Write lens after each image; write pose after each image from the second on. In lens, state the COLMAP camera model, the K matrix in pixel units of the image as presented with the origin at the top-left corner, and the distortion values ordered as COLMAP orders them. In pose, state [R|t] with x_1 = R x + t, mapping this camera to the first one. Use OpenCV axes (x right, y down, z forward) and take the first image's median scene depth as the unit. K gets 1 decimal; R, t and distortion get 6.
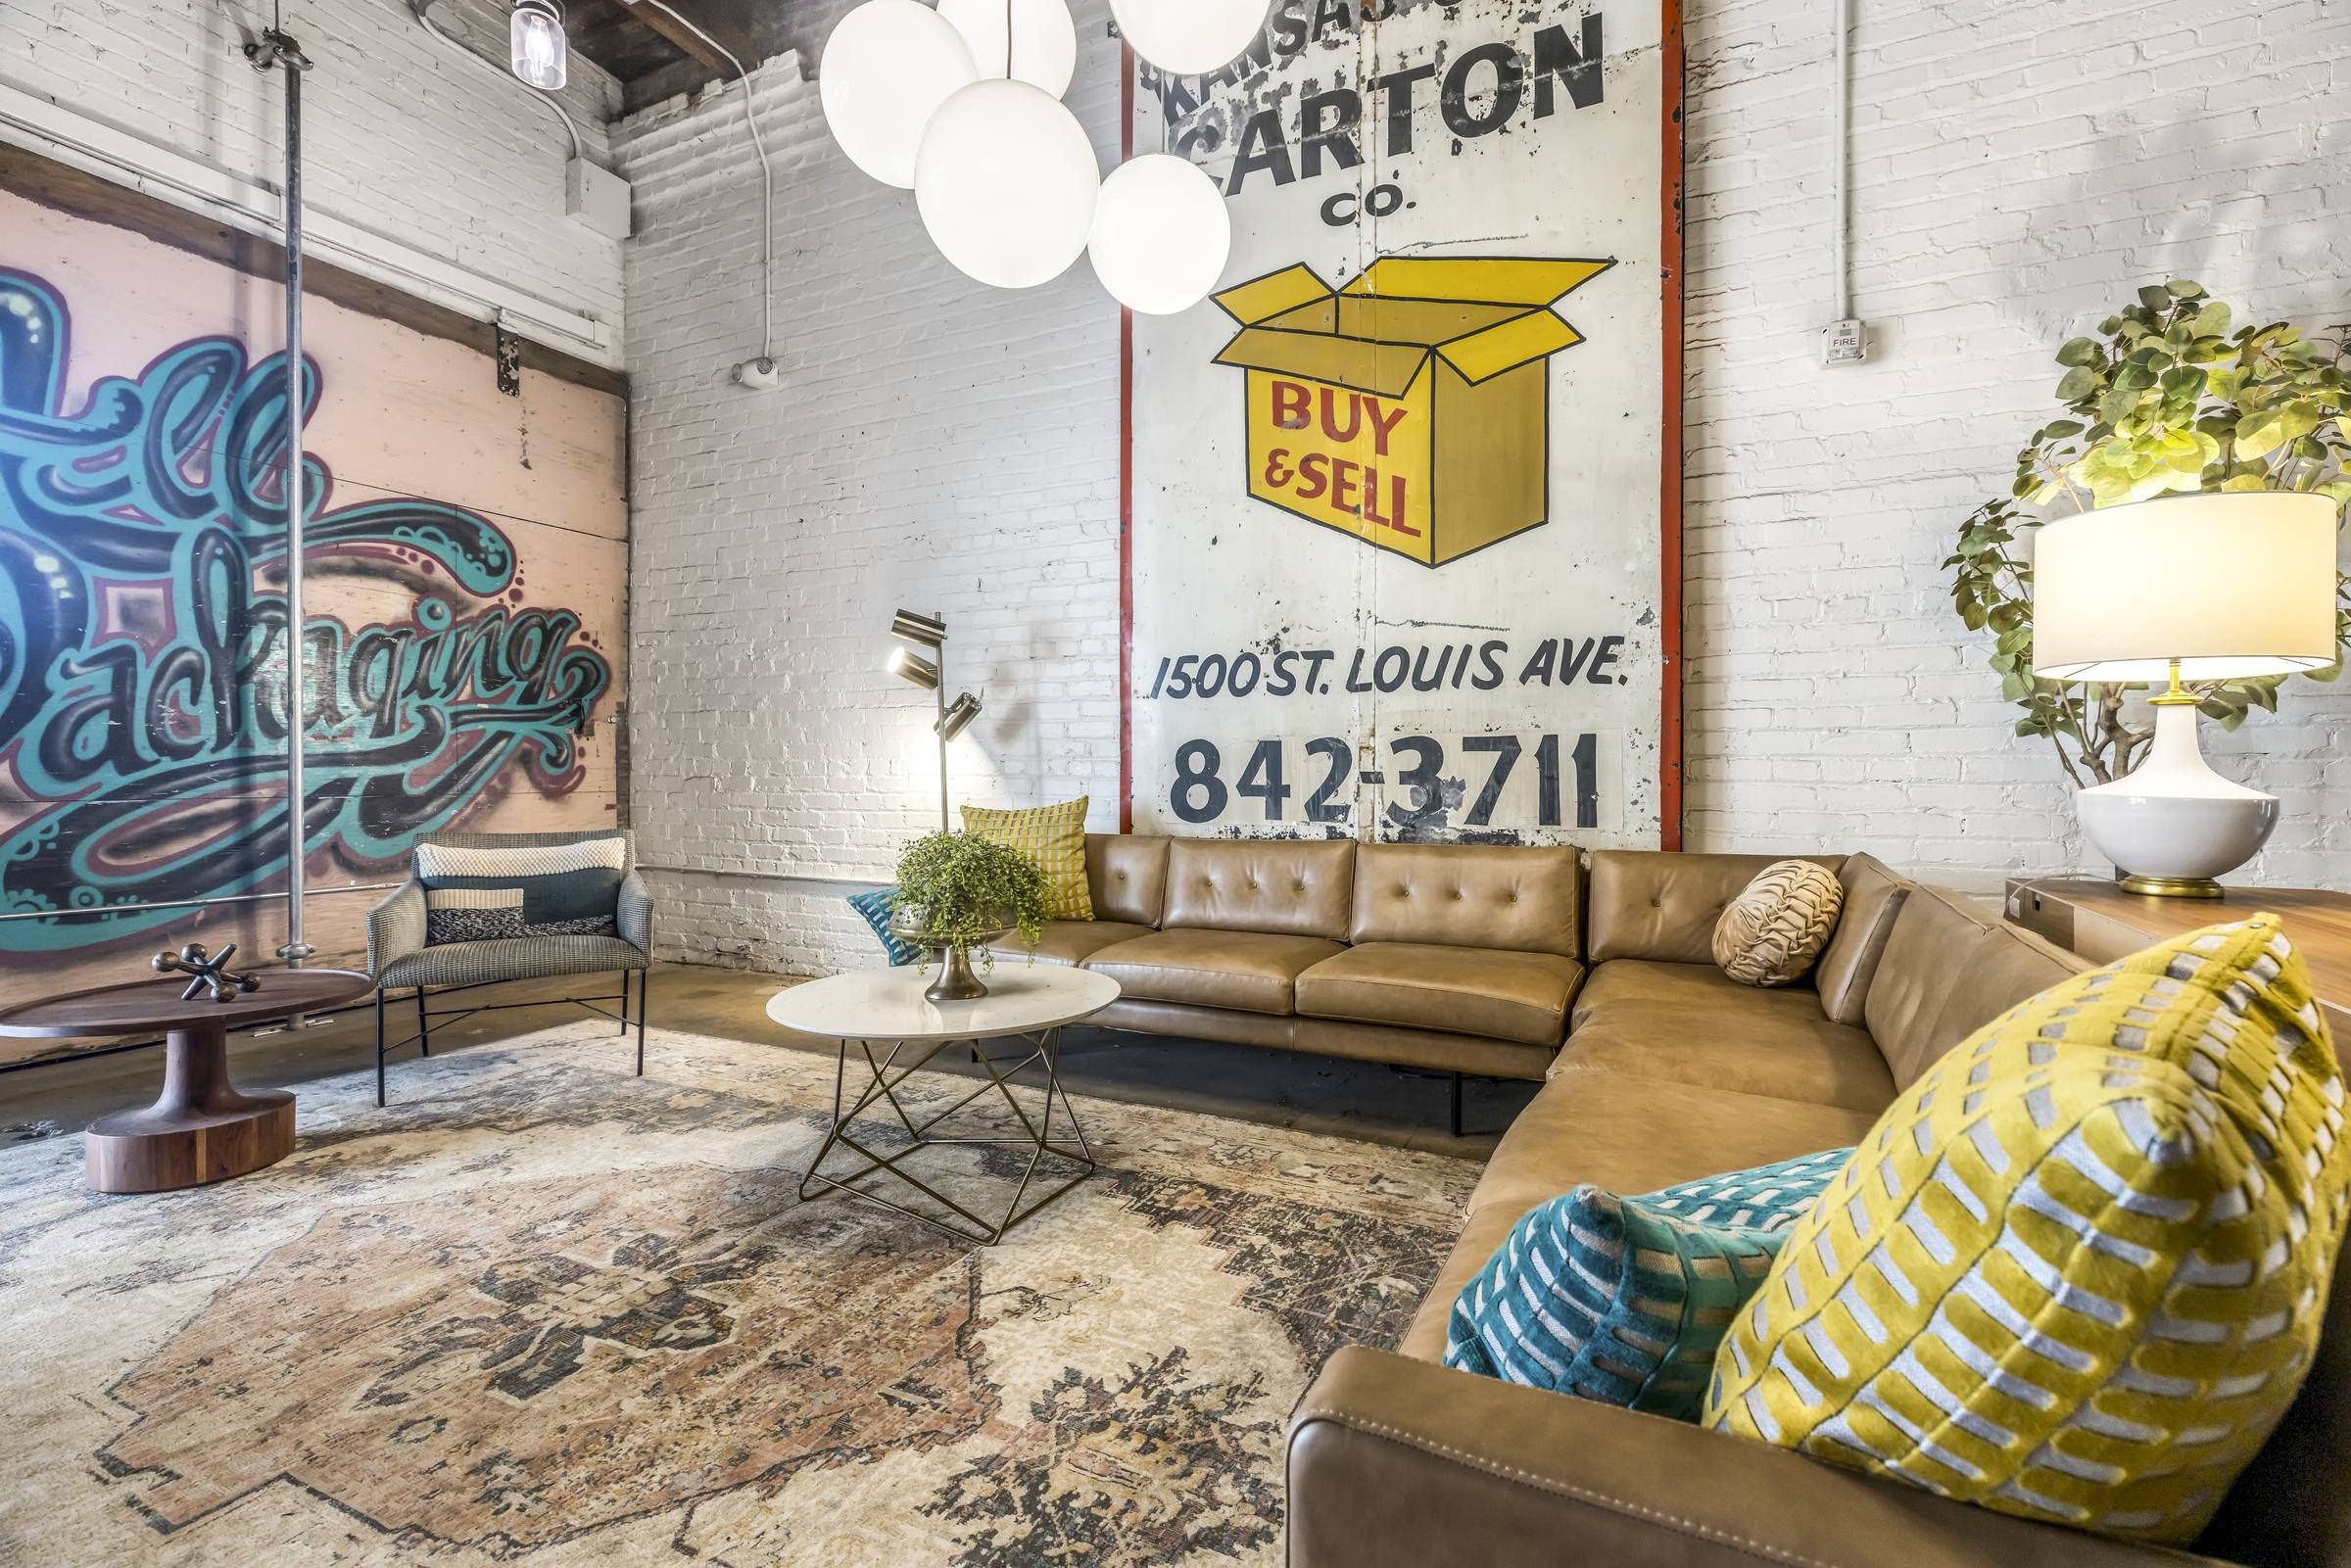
lens RADIAL K [[1052.8, 0, 1169.7], [0, 1052.8, 774.4], [0, 0, 1]] dist [0.001403, 0.001522]
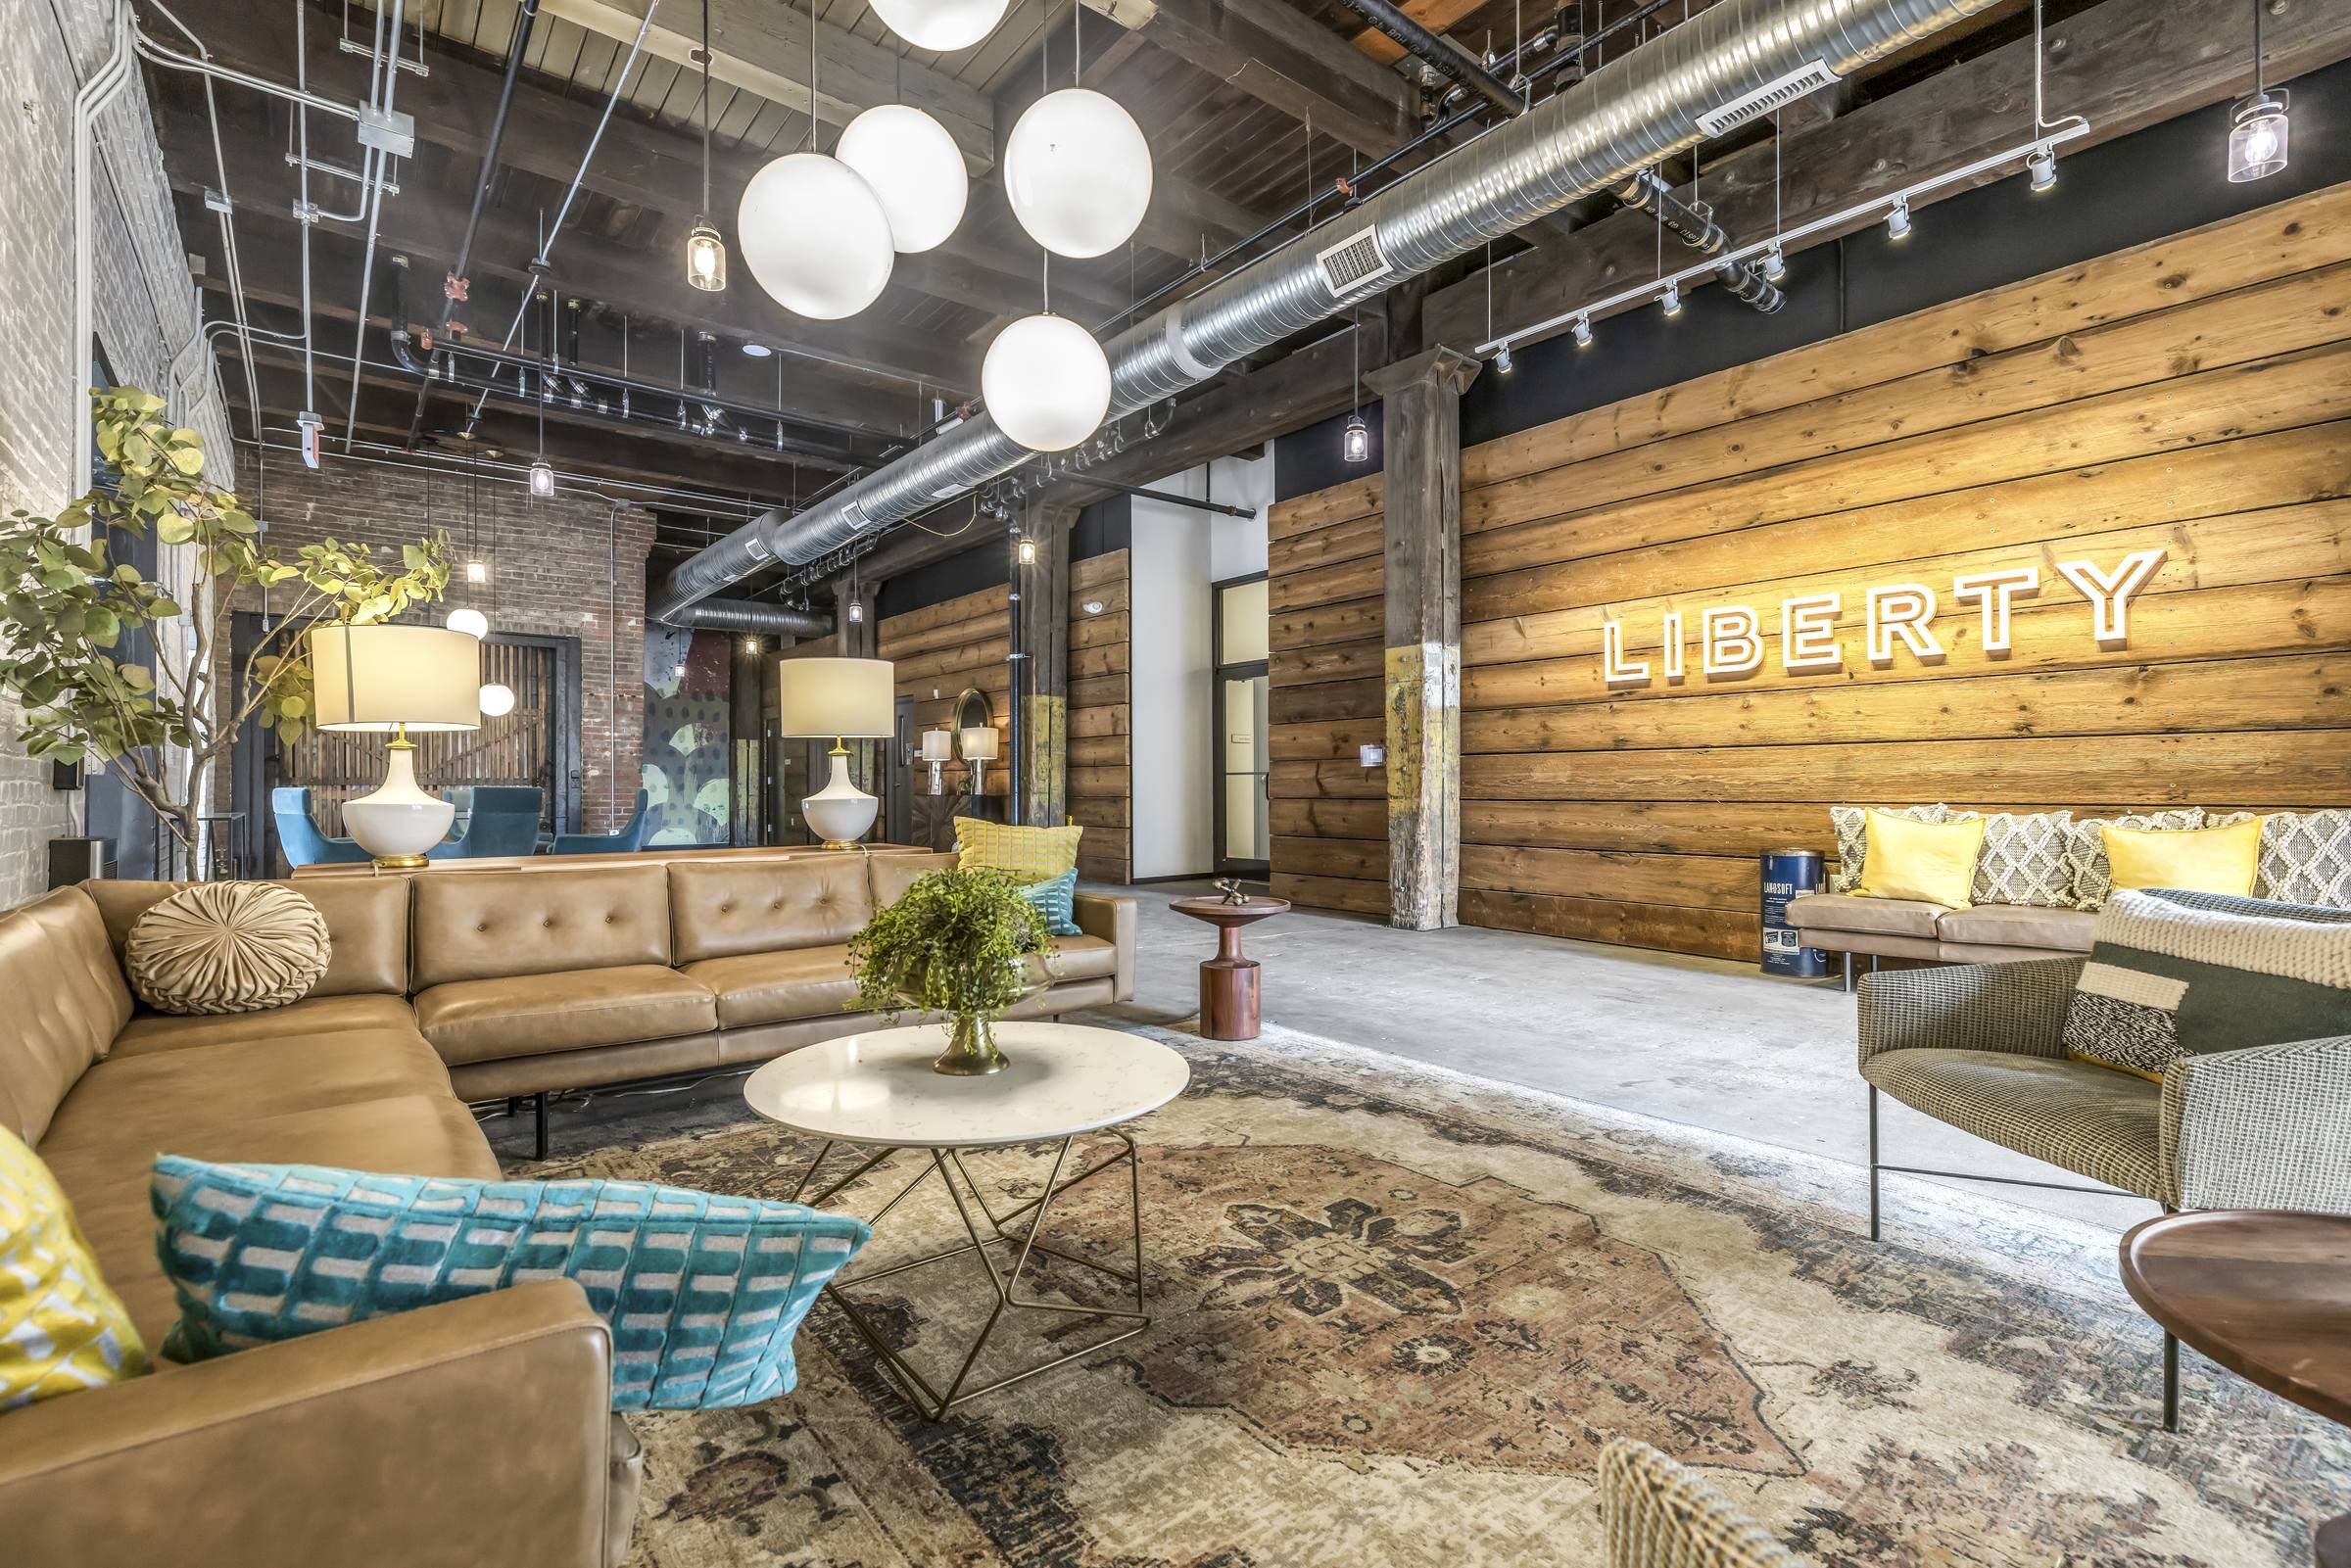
lens RADIAL K [[1052.8, 0, 1175.1], [0, 1052.8, 783.4], [0, 0, 1]] dist [0.001403, 0.001522]
pose [[-0.904683, 0.001922, 0.426082, -0.919019], [0.003207, 0.999992, 0.002300, -0.014012], [-0.426074, 0.003447, -0.904682, 2.215286]]
